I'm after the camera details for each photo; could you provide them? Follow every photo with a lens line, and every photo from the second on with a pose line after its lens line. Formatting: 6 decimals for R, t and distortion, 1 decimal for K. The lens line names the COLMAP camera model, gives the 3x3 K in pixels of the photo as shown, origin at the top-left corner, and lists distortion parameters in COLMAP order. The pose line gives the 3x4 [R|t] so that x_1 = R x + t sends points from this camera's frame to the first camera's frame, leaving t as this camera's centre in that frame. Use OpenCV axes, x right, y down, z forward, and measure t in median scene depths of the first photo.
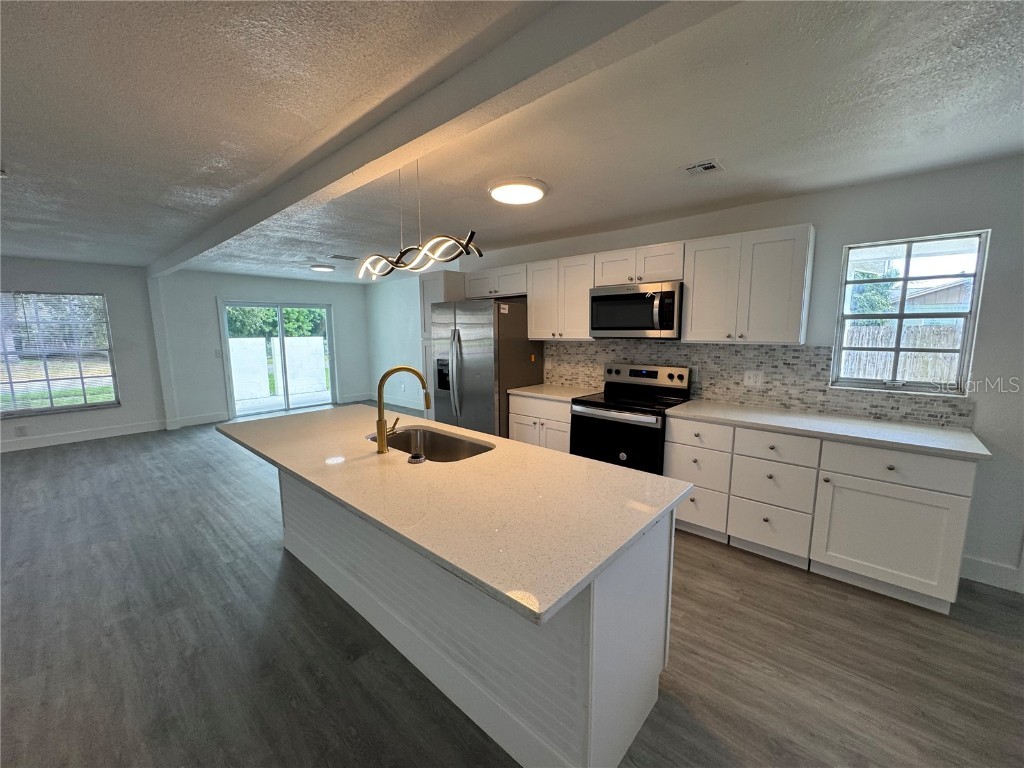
lens RADIAL K [[409.6, 0, 511.4], [0, 409.6, 383.9], [0, 0, 1]] dist [-0.002380, 0.000489]
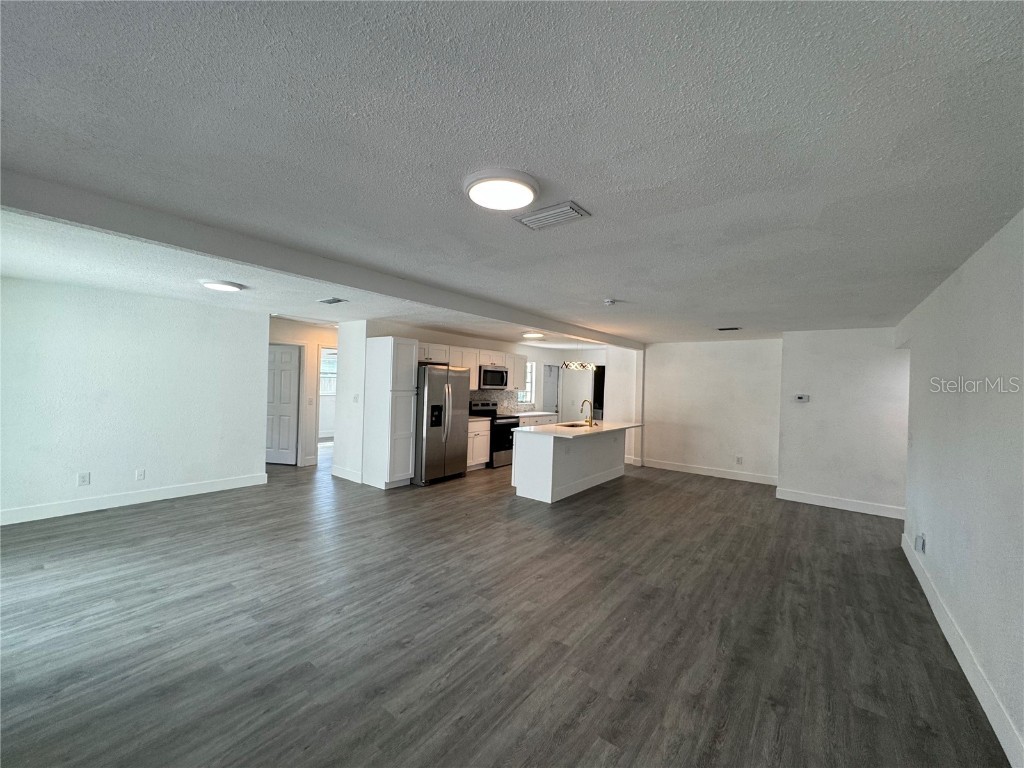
lens RADIAL K [[409.6, 0, 511.4], [0, 409.6, 383.9], [0, 0, 1]] dist [-0.002380, 0.000489]
pose [[-0.073602, 0.000778, 0.997287, -1.881419], [0.103907, 0.994563, 0.006893, -0.135408], [-0.991860, 0.104132, -0.073282, 0.990635]]
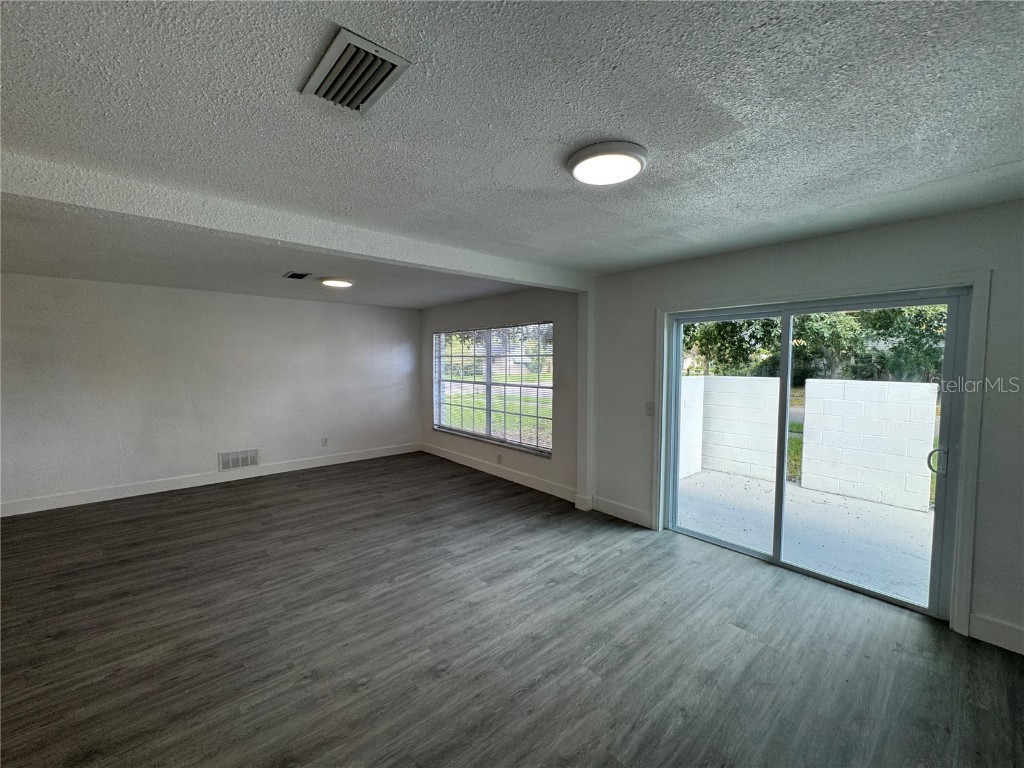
lens RADIAL K [[409.6, 0, 511.4], [0, 409.6, 383.9], [0, 0, 1]] dist [-0.002380, 0.000489]
pose [[-0.126036, 0.064974, -0.989896, -0.253672], [-0.135903, 0.987314, 0.082108, -0.237283], [0.982673, 0.144878, -0.115607, 1.620566]]
